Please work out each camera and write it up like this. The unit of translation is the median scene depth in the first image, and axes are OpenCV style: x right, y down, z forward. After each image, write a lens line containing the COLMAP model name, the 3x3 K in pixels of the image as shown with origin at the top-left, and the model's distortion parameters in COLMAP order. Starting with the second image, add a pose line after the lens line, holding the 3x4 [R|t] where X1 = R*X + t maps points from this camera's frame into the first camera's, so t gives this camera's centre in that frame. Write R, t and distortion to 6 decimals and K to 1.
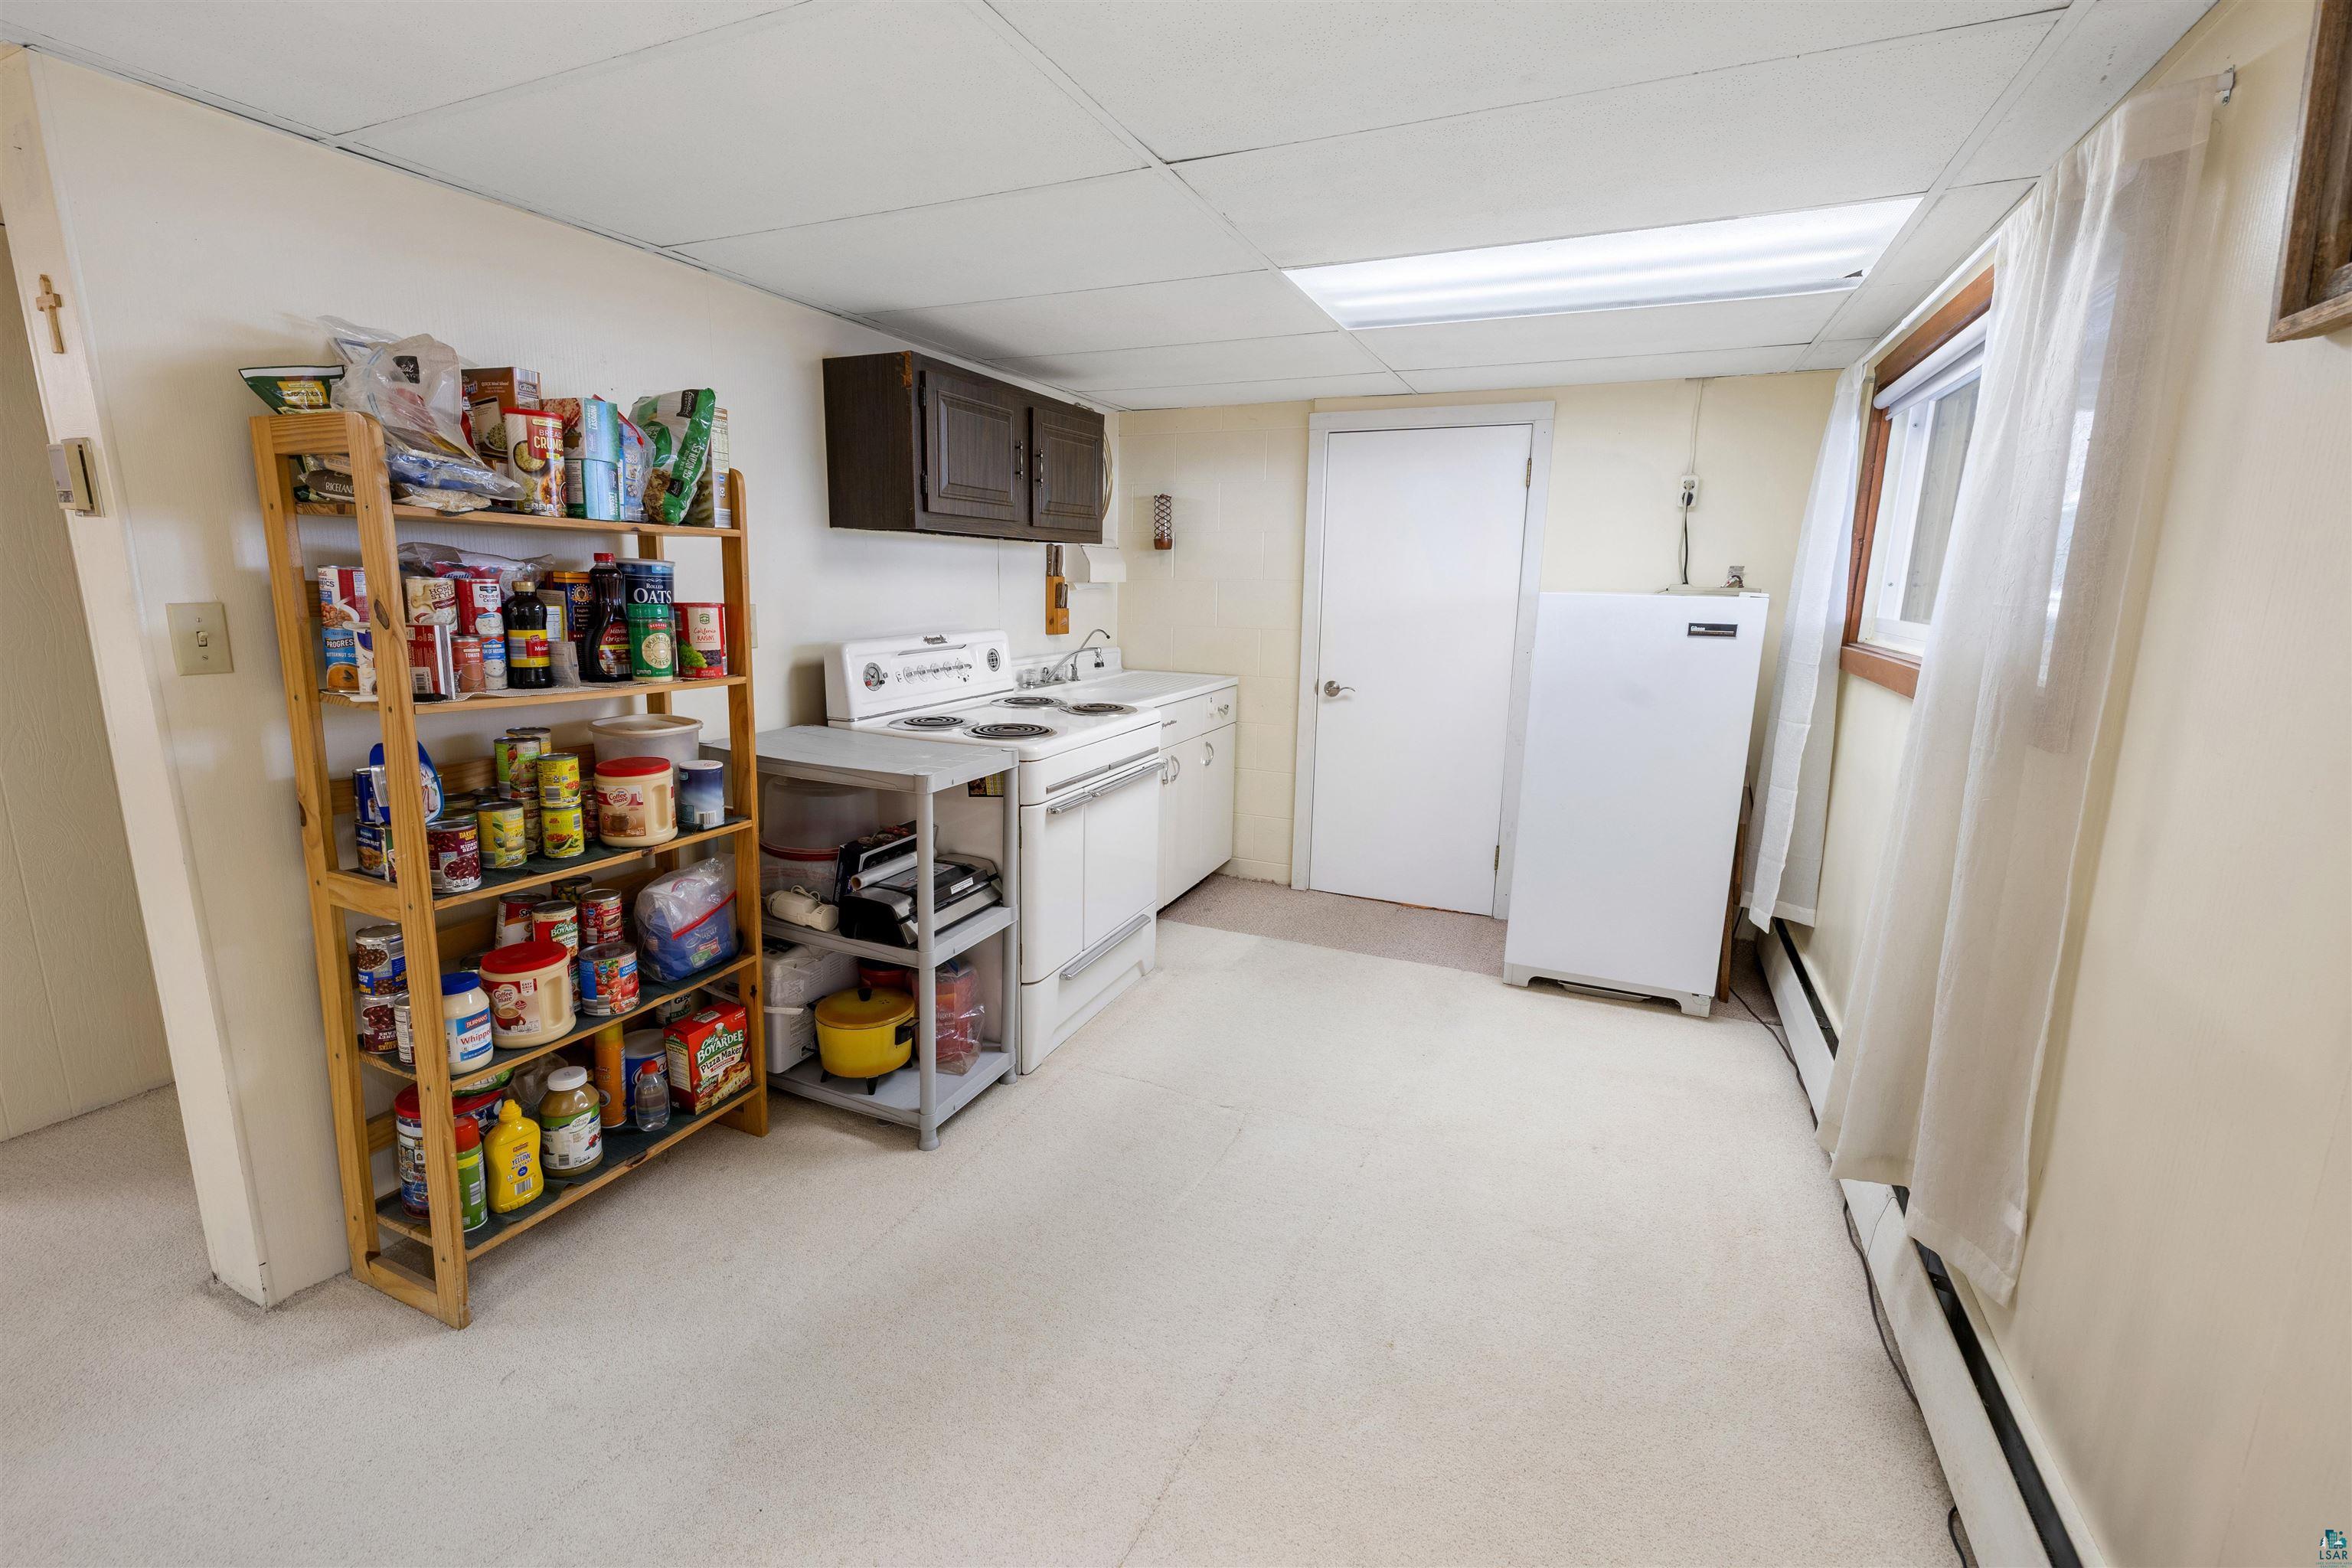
lens RADIAL K [[997.7, 0, 1128.7], [0, 997.7, 760.0], [0, 0, 1]] dist [0.000572, 0.000298]
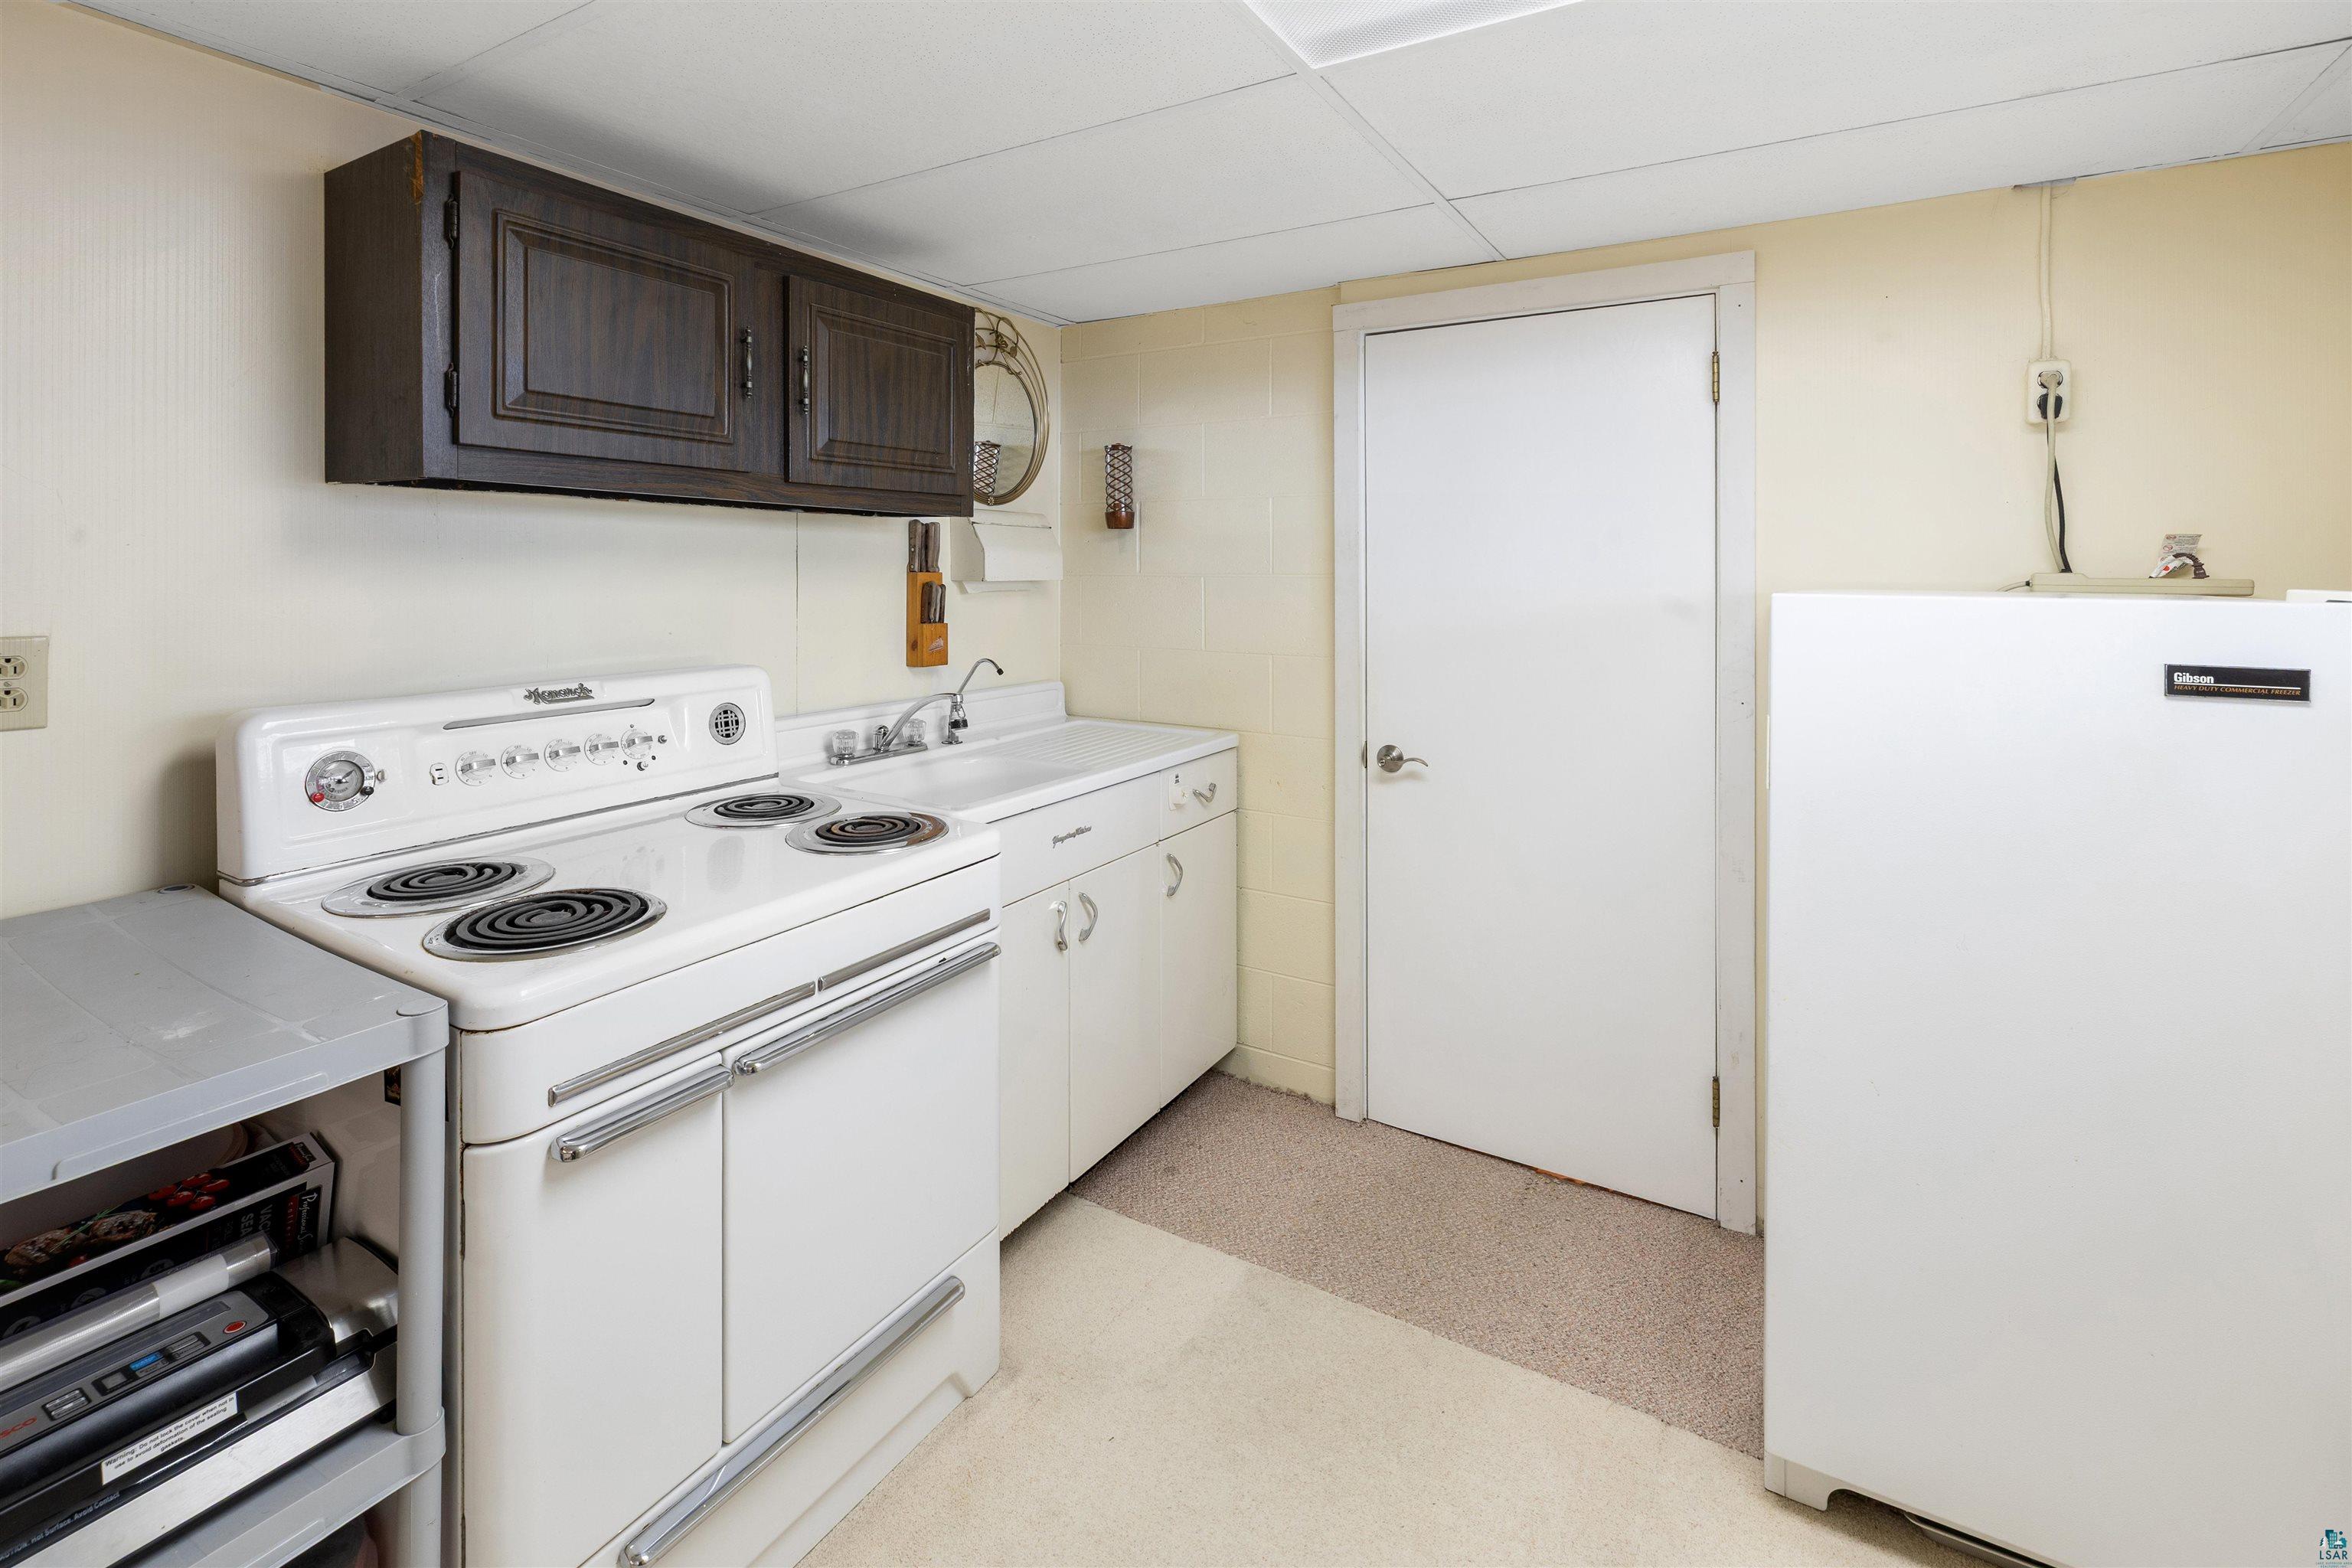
lens RADIAL K [[1062.0, 0, 1181.1], [0, 1062.0, 570.2], [0, 0, 1]] dist [0.001180, -0.000323]
pose [[0.996577, -0.011745, -0.081835, 0.152753], [-0.003536, 0.982894, -0.184138, -0.073654], [0.082598, 0.183797, 0.979488, 0.419149]]
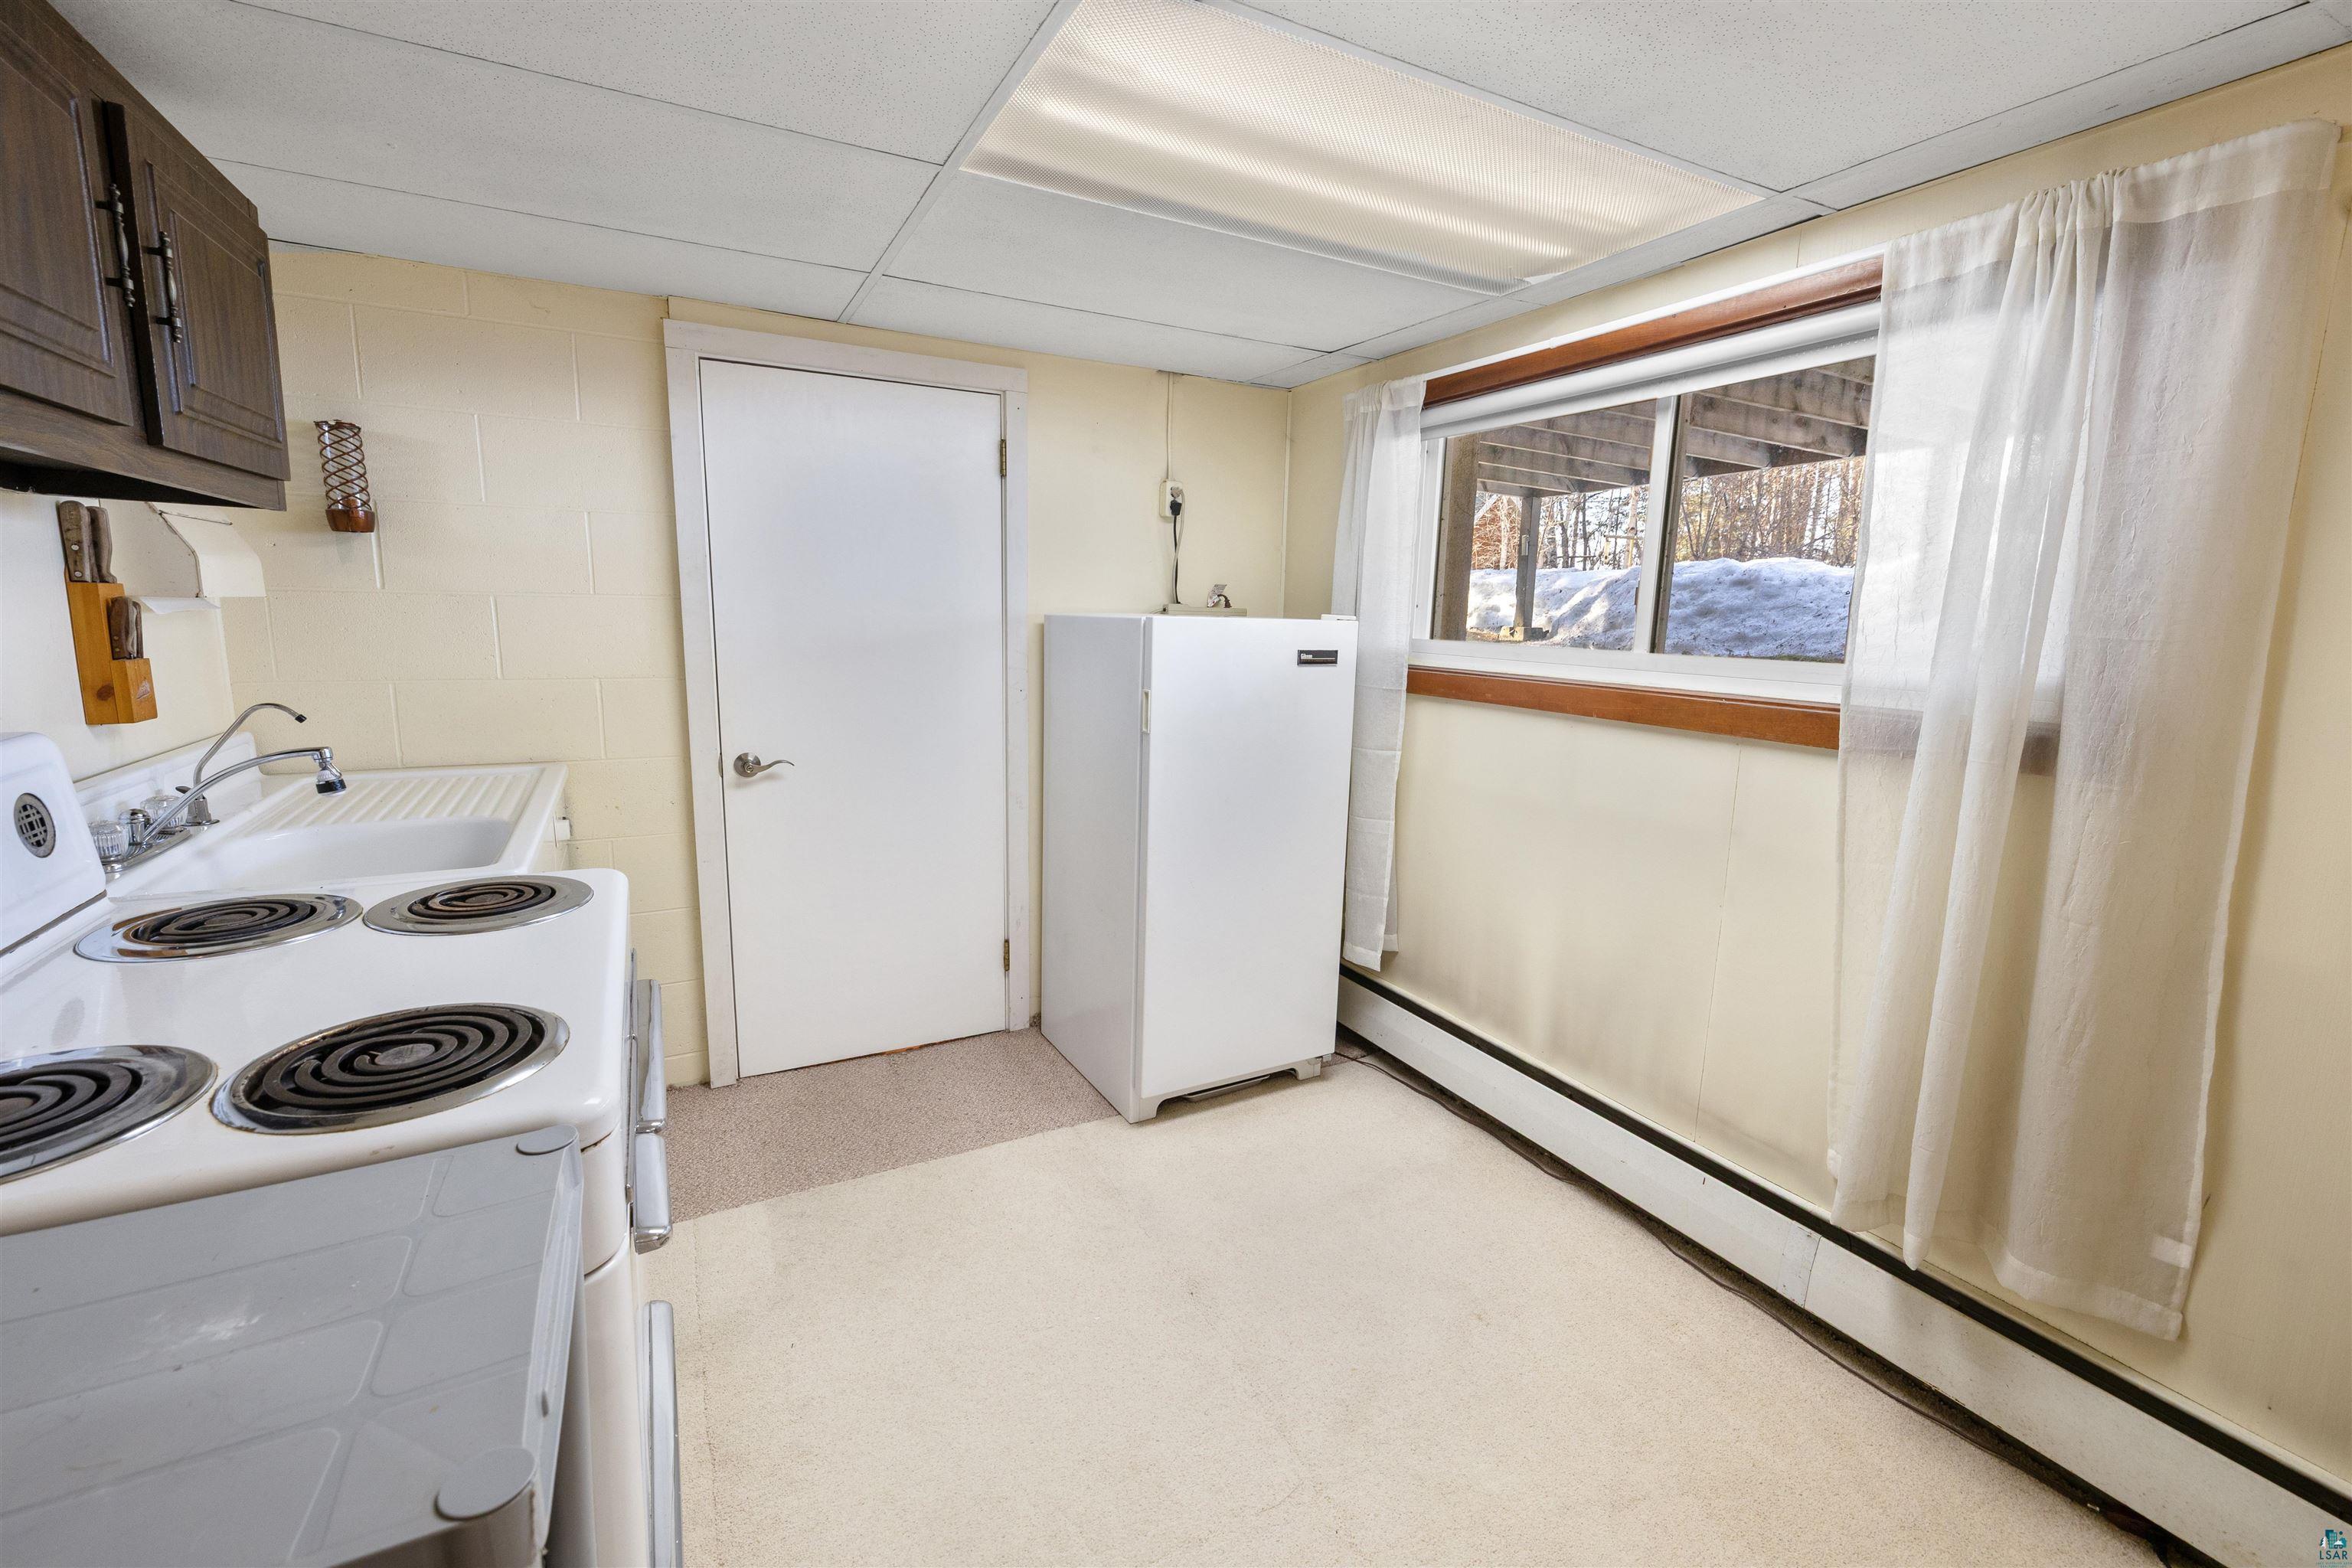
lens RADIAL K [[997.7, 0, 1155.2], [0, 997.7, 758.6], [0, 0, 1]] dist [0.000572, 0.000298]
pose [[0.585060, -0.126734, 0.801026, -0.174434], [0.134429, 0.989205, 0.058321, -0.087826], [-0.799771, 0.073560, 0.595781, 0.464686]]
